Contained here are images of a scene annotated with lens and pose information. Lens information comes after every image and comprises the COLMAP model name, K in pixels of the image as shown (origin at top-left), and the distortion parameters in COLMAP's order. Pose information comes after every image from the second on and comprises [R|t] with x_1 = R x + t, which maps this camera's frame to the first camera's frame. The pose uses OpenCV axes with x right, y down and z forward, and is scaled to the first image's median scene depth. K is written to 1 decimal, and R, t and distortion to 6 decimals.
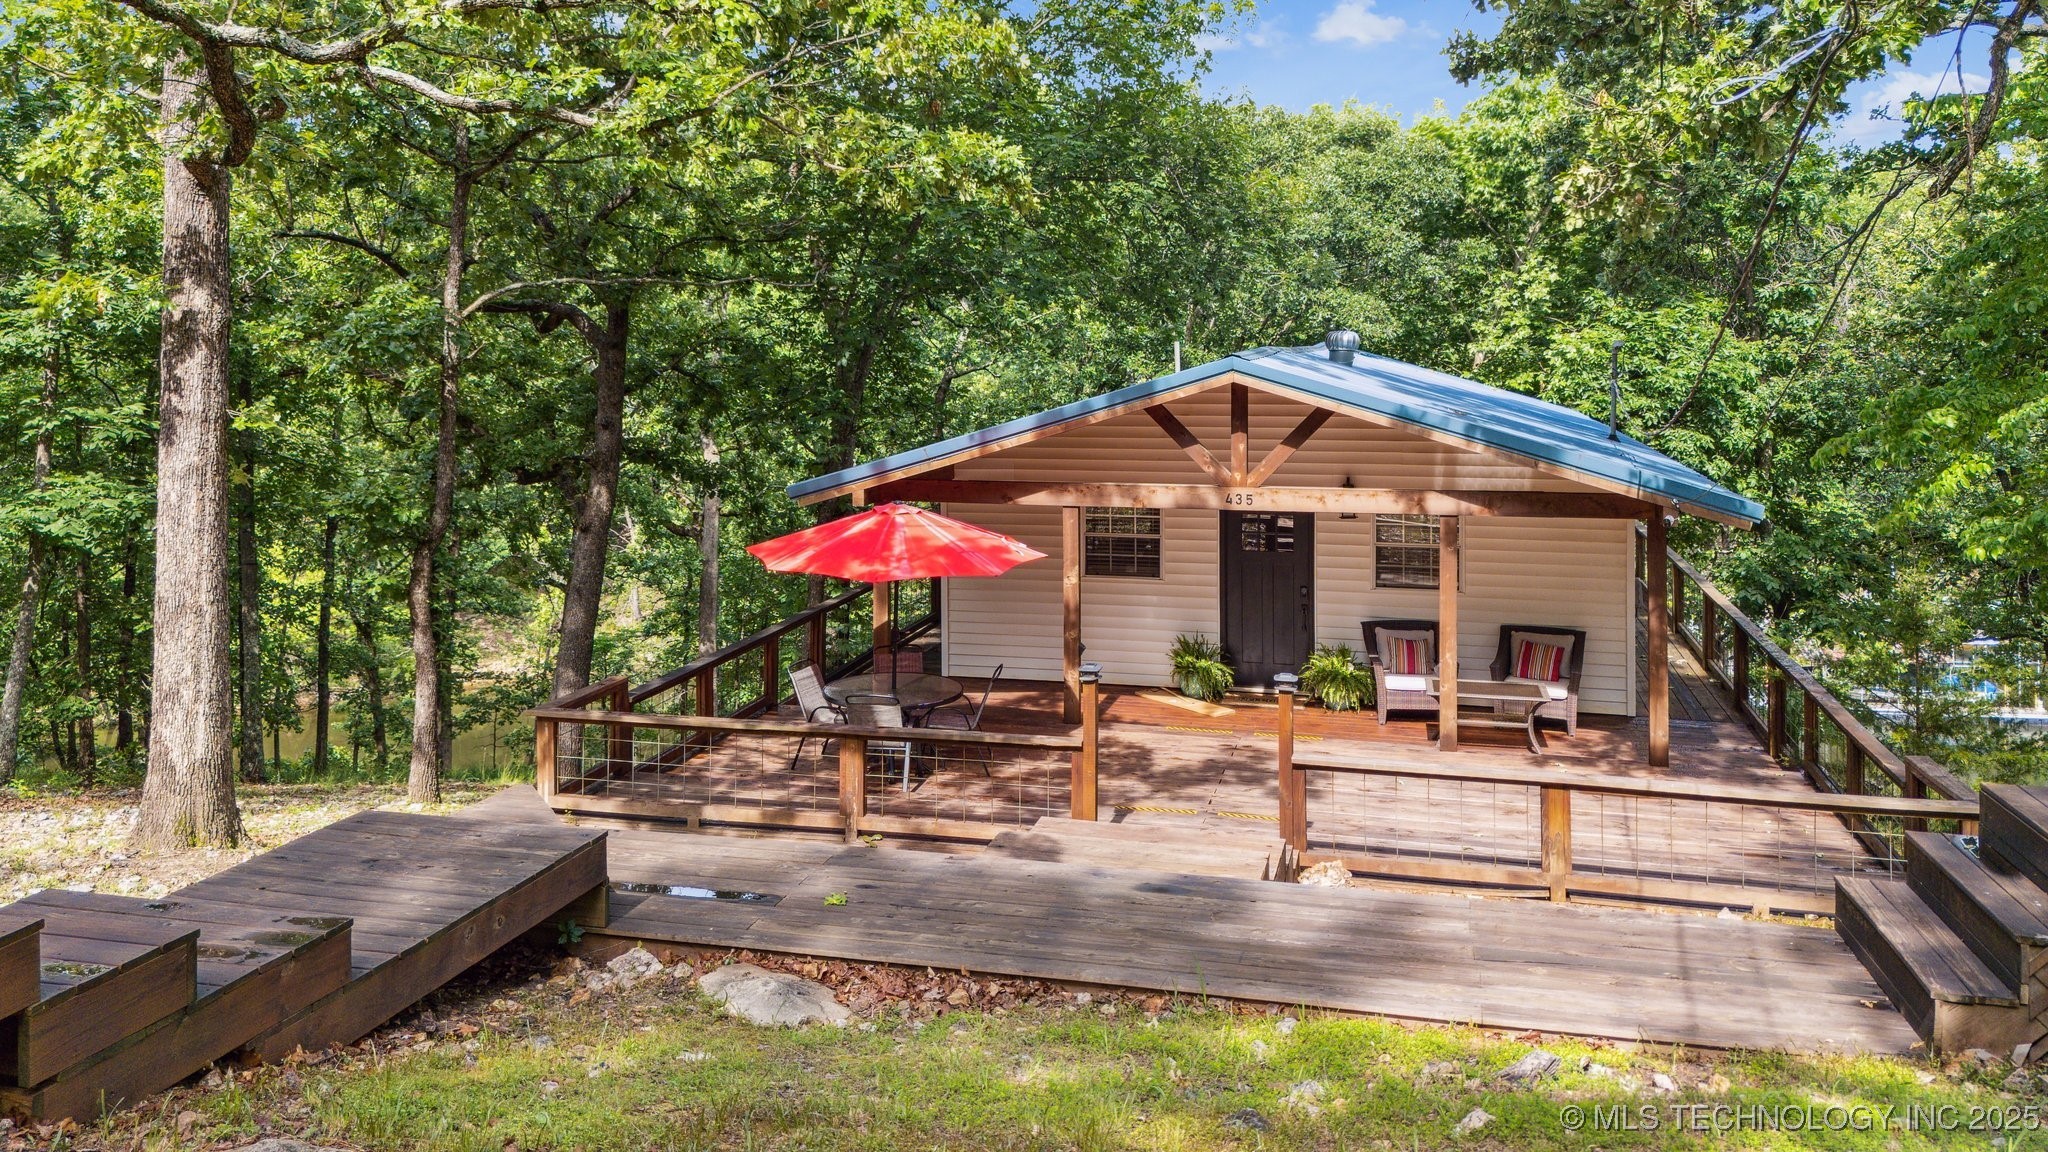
lens RADIAL K [[1661.4, 0, 1024.0], [0, 1661.4, 576.0], [0, 0, 1]] dist [0.160978, -0.205402]
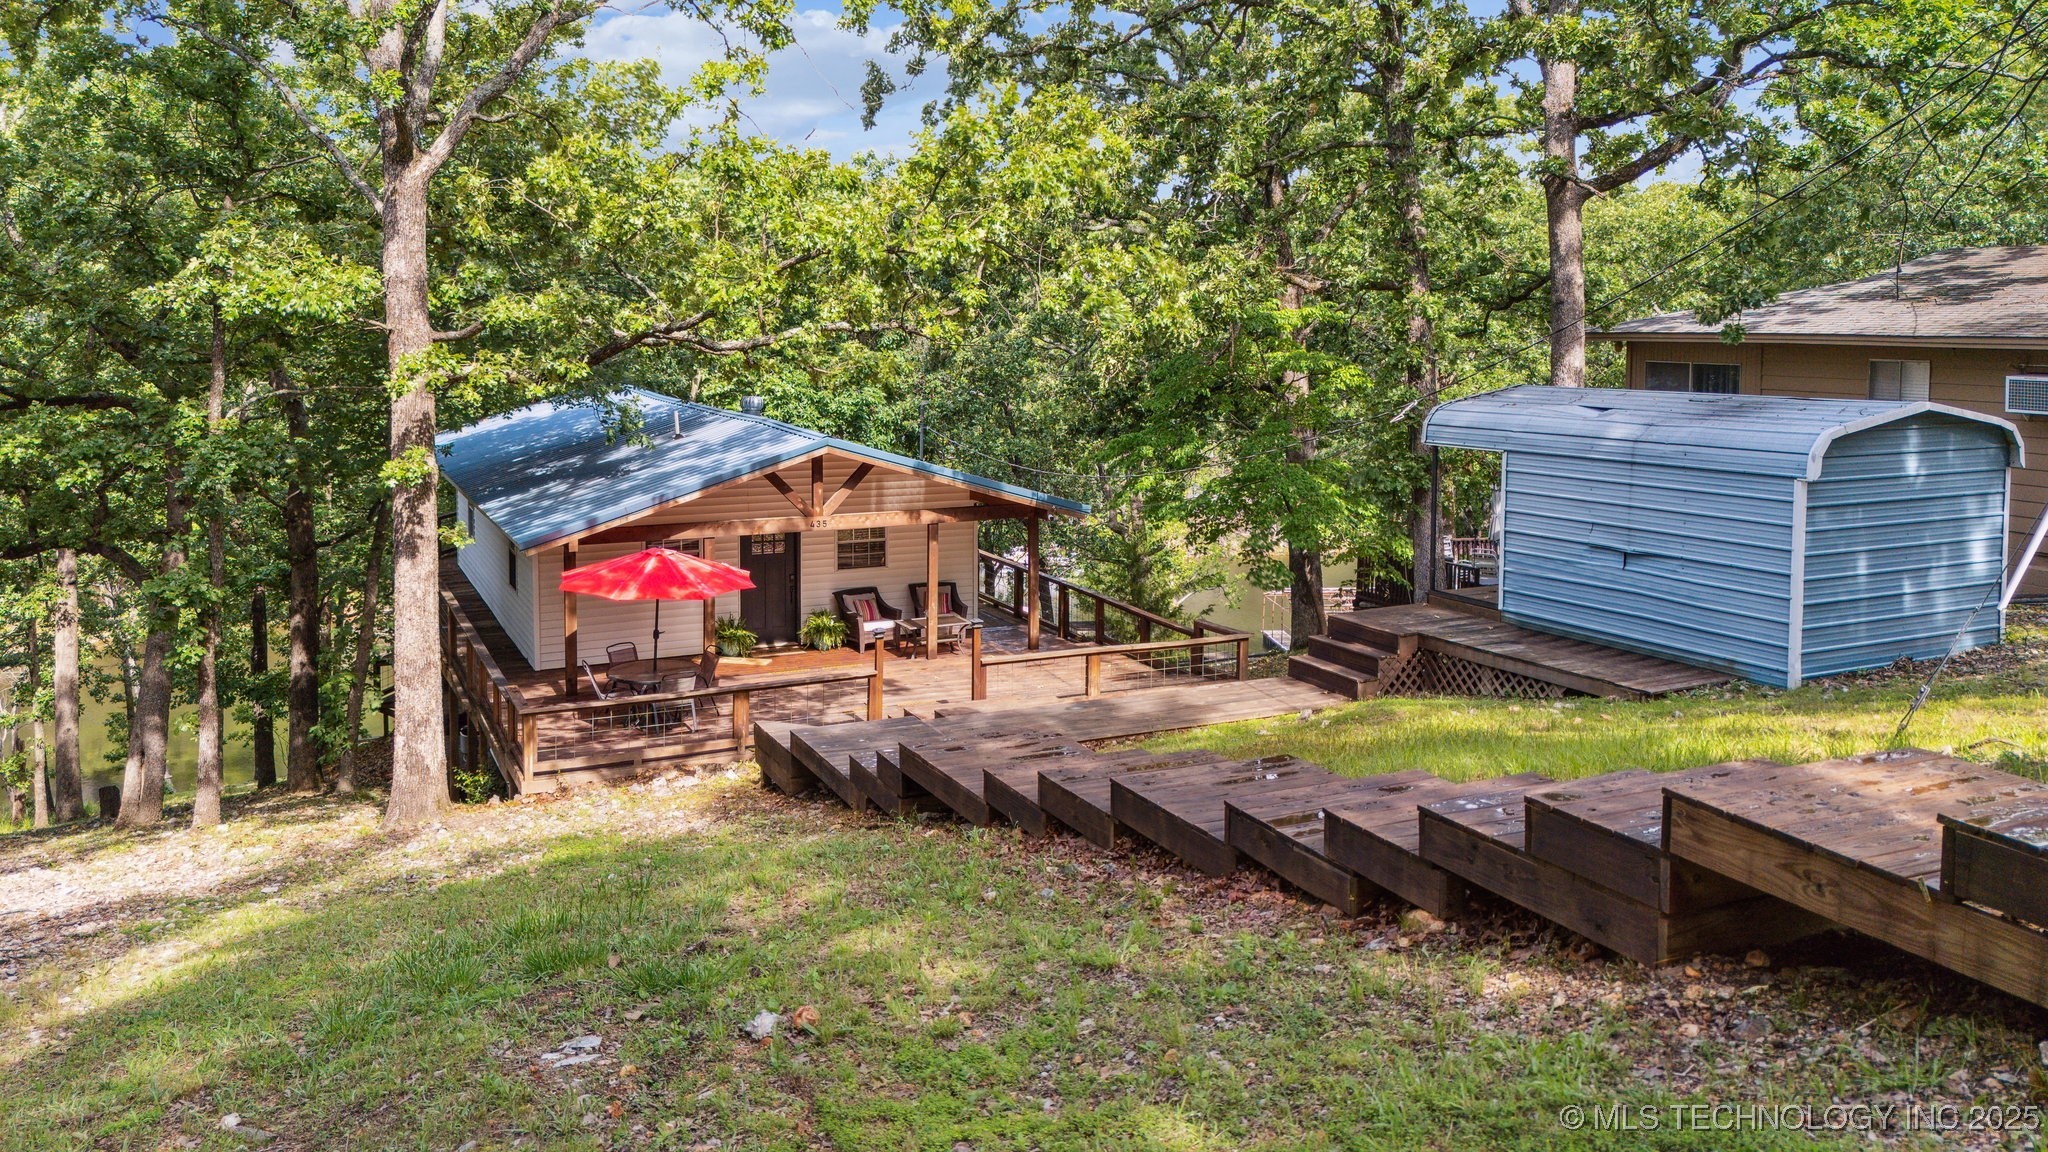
lens RADIAL K [[1661.4, 0, 1024.0], [0, 1661.4, 576.0], [0, 0, 1]] dist [0.160978, -0.205402]
pose [[0.773395, -0.113655, 0.623653, -0.738938], [0.102804, 0.993260, 0.053526, -0.061699], [-0.625533, 0.022717, 0.779867, -0.384434]]
